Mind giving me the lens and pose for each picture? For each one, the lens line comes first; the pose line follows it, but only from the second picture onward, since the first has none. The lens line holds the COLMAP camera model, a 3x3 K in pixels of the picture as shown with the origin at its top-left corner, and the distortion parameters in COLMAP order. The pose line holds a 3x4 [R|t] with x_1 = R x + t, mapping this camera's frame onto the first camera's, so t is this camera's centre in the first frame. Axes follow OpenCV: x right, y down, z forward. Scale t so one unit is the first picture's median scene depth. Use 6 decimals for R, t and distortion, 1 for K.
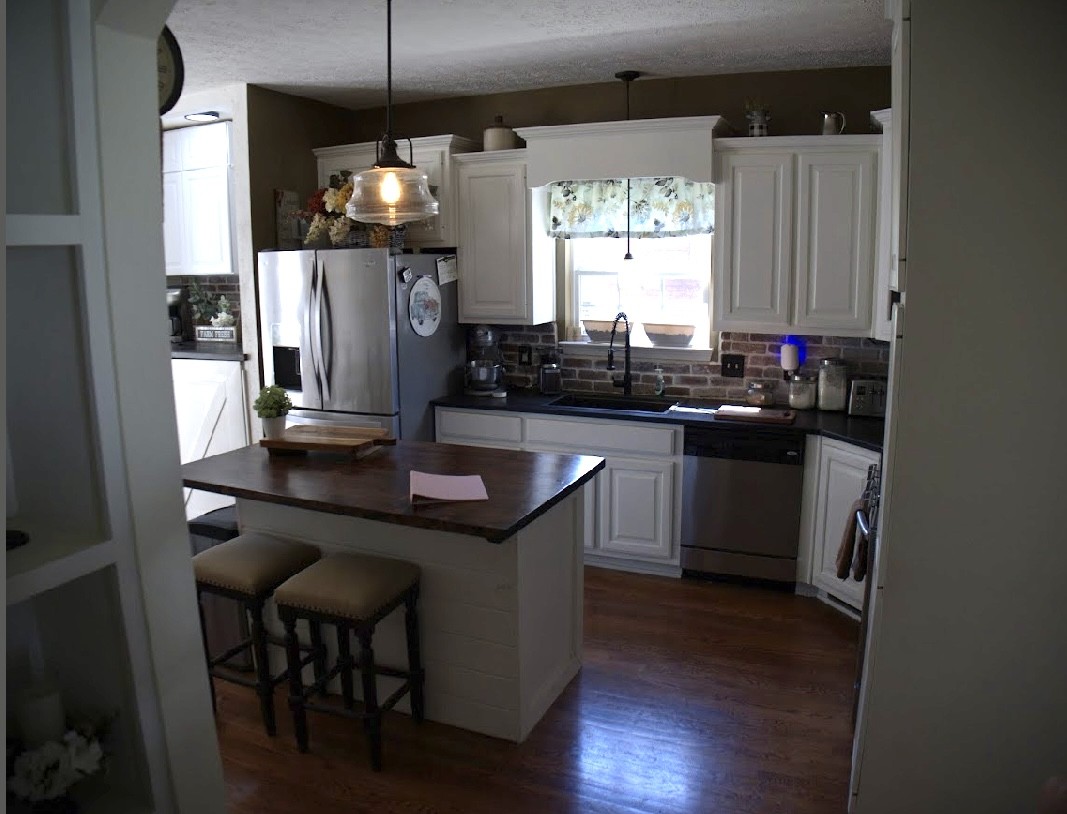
lens RADIAL K [[815.2, 0, 534.5], [0, 815.2, 403.6], [0, 0, 1]] dist [-0.125347, 0.002360]
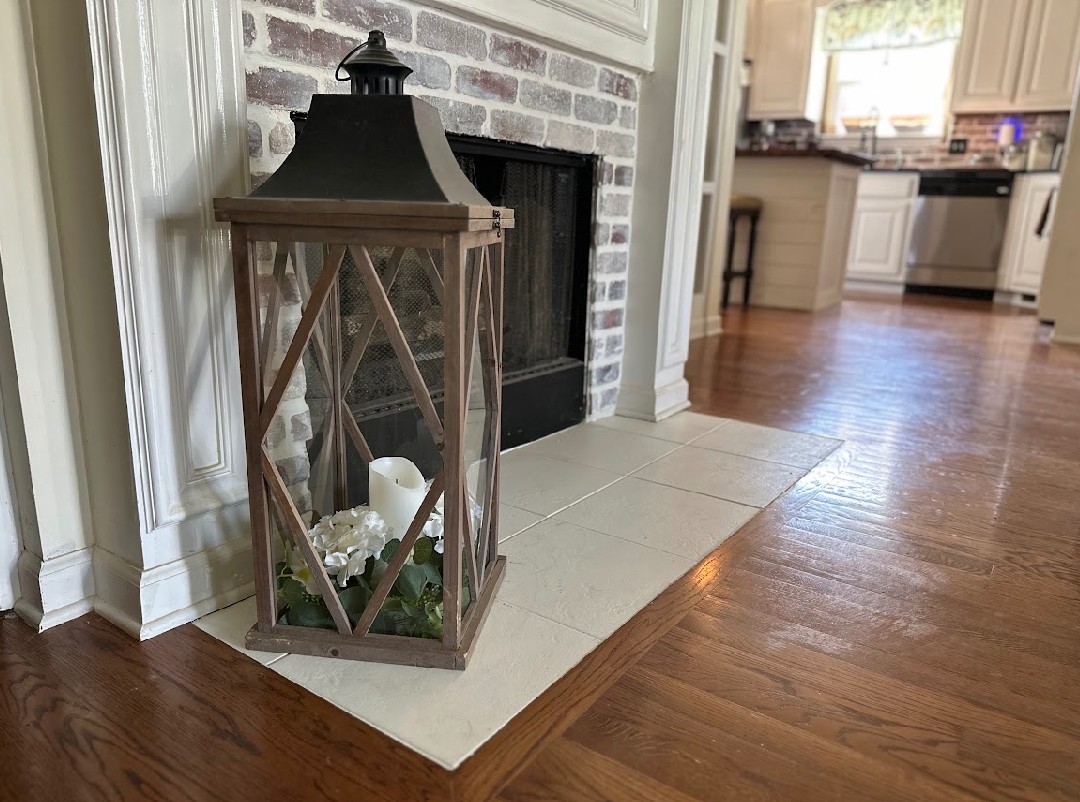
lens RADIAL K [[780.6, 0, 547.9], [0, 780.6, 409.2], [0, 0, 1]] dist [0.025006, -0.013565]
pose [[0.979363, 0.087806, -0.182041, -0.148304], [-0.073170, 0.993637, 0.085626, 0.325353], [0.188401, -0.070539, 0.979556, -0.444763]]
